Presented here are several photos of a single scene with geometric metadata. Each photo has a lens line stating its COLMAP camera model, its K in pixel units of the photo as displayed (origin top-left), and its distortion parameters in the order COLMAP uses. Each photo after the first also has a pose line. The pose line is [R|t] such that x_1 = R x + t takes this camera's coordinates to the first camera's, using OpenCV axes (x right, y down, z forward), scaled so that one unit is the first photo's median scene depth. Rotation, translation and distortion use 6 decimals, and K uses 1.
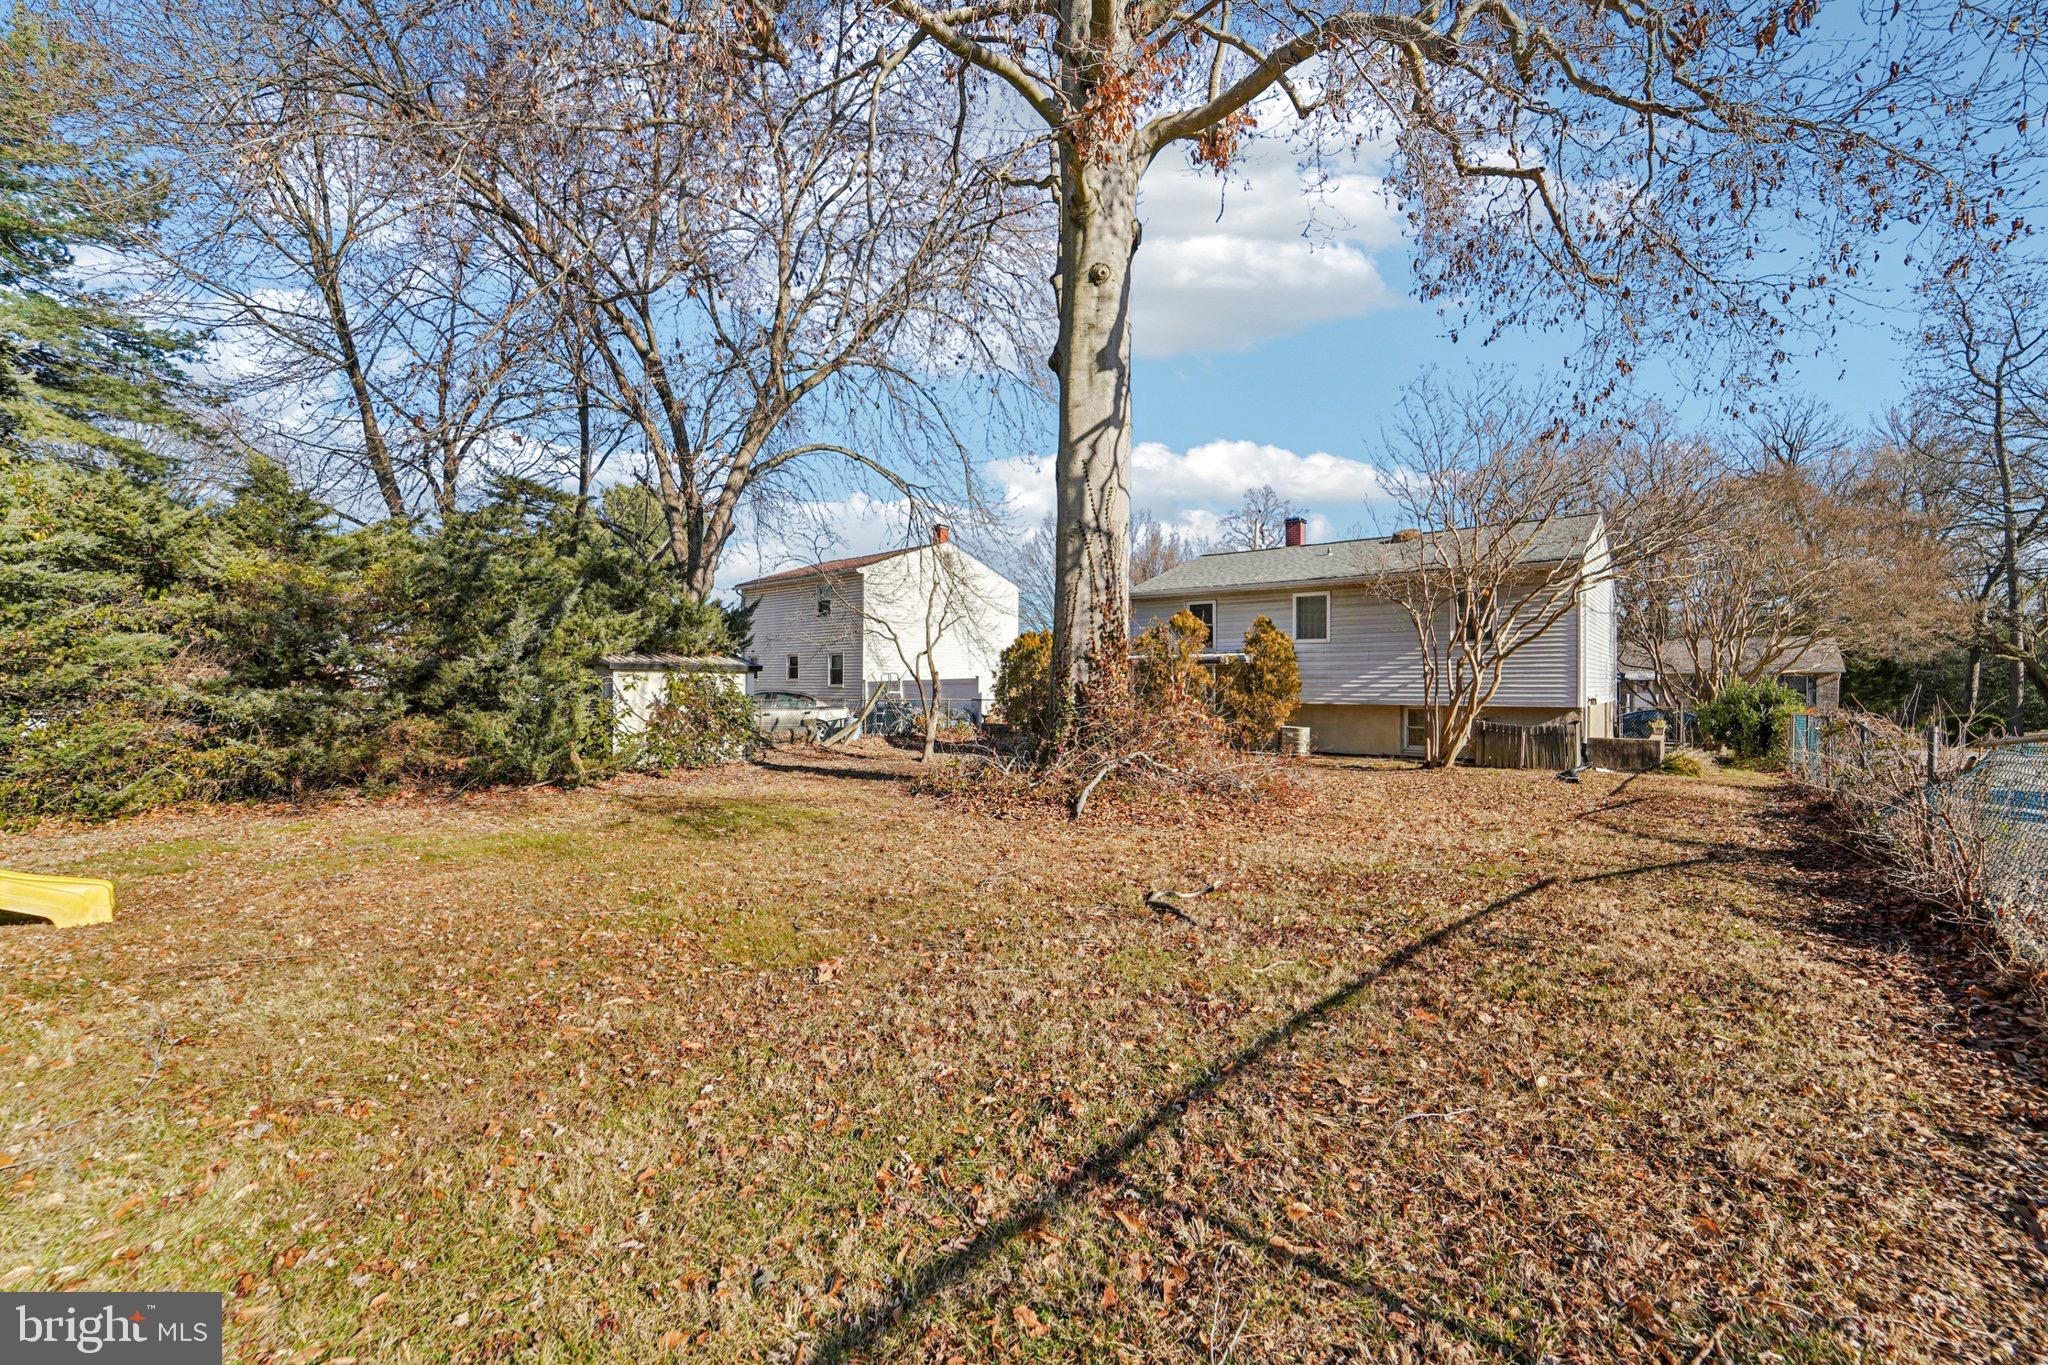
lens RADIAL K [[832.8, 0, 1034.8], [0, 832.8, 697.8], [0, 0, 1]] dist [-0.020066, 0.000006]
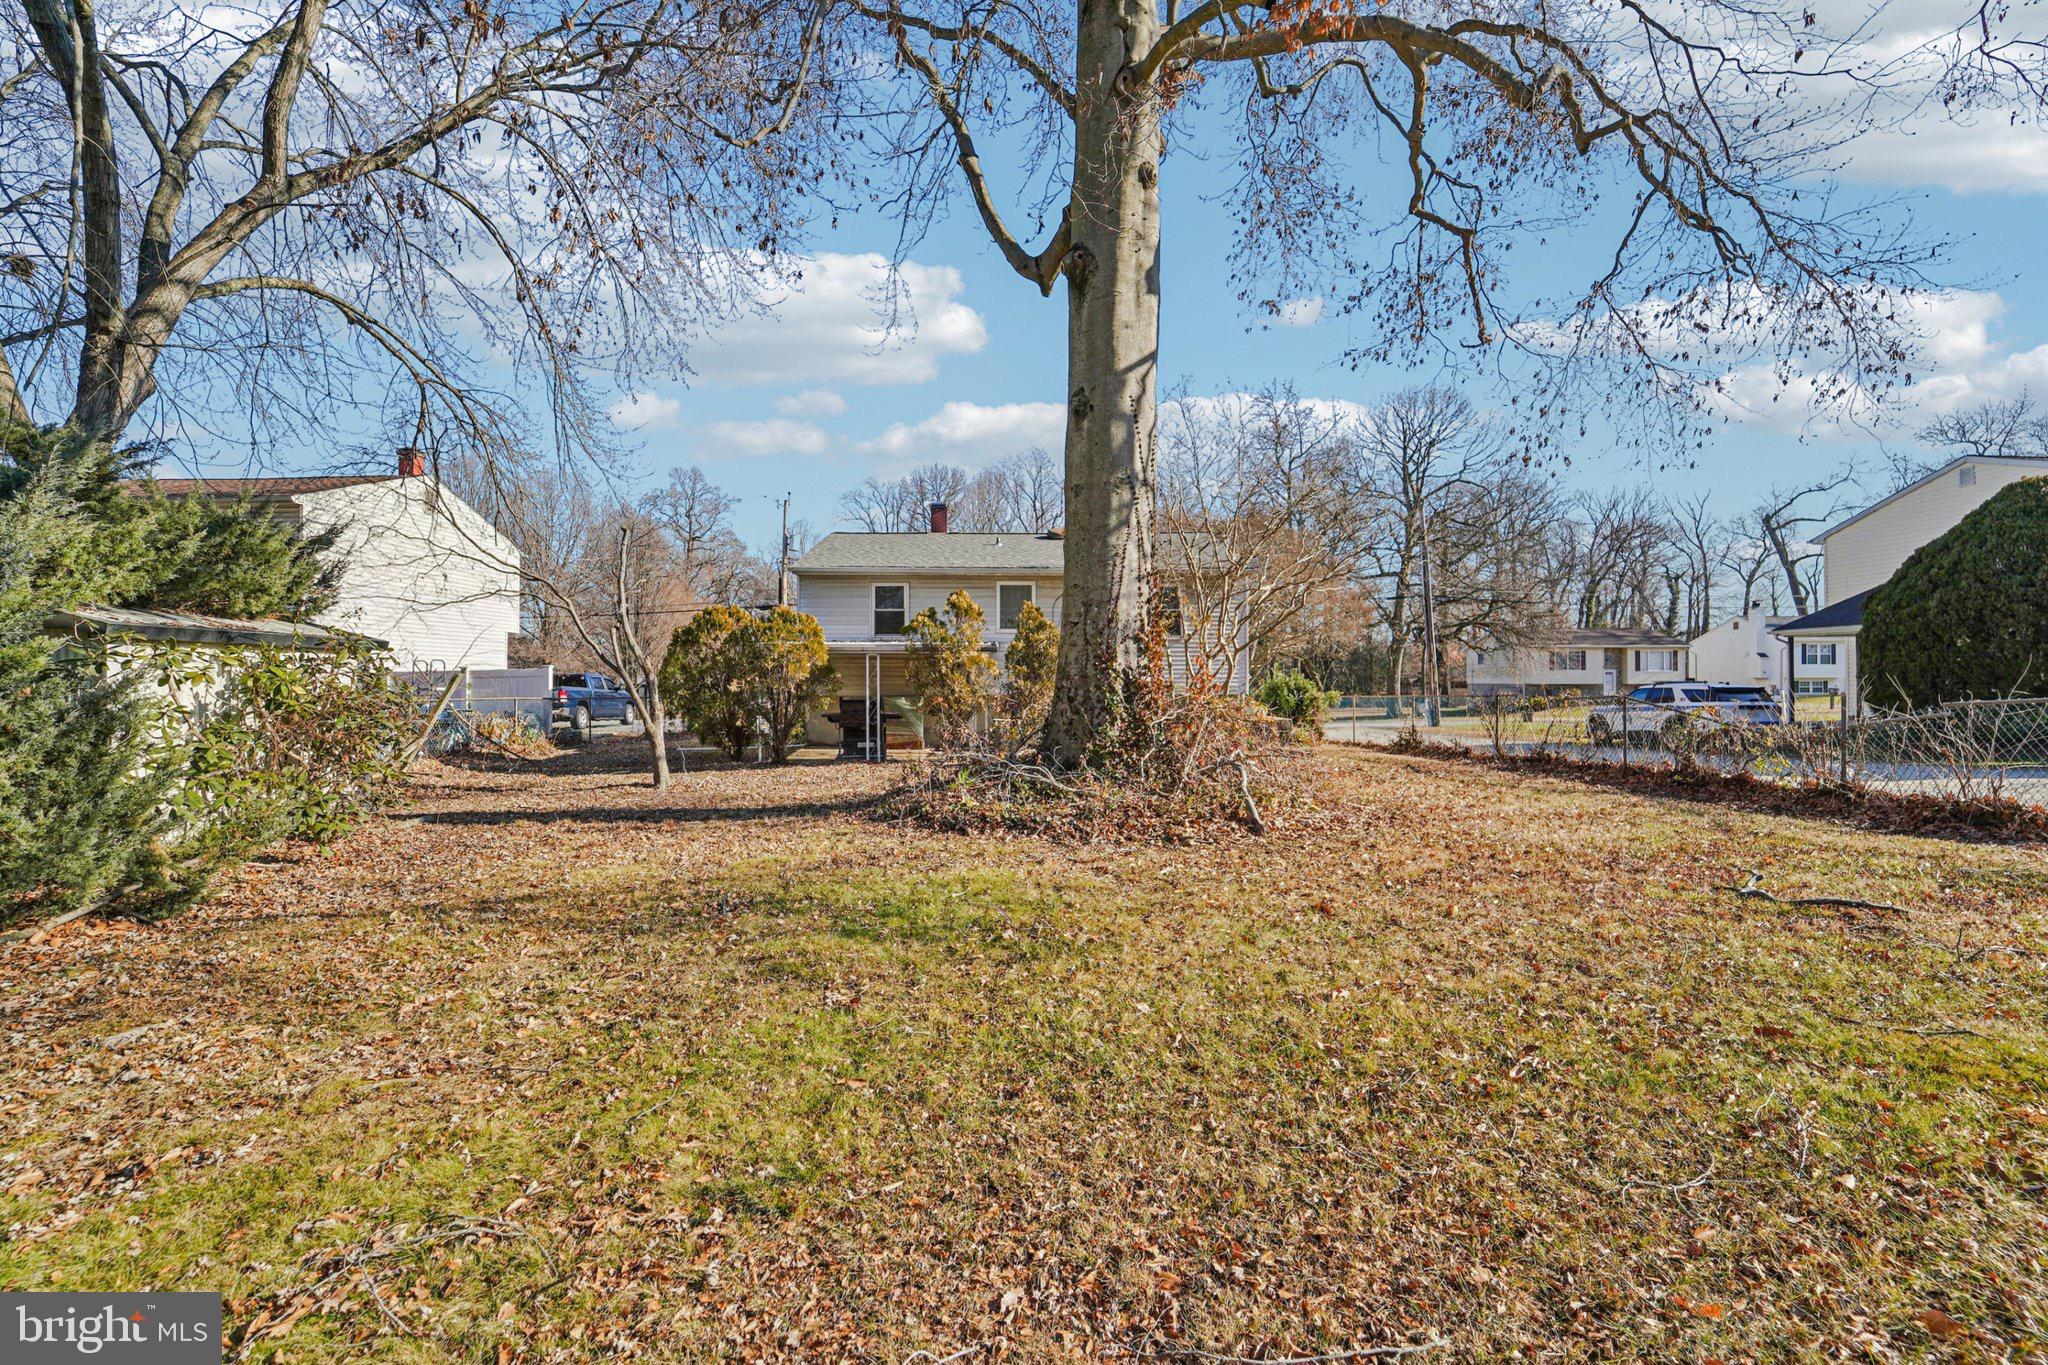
lens RADIAL K [[832.8, 0, 1034.8], [0, 832.8, 697.8], [0, 0, 1]] dist [-0.020066, 0.000006]
pose [[0.754715, -0.018748, 0.655784, -0.552733], [0.015092, 0.999823, 0.011215, 0.000603], [-0.655879, 0.001433, 0.754865, 0.443949]]
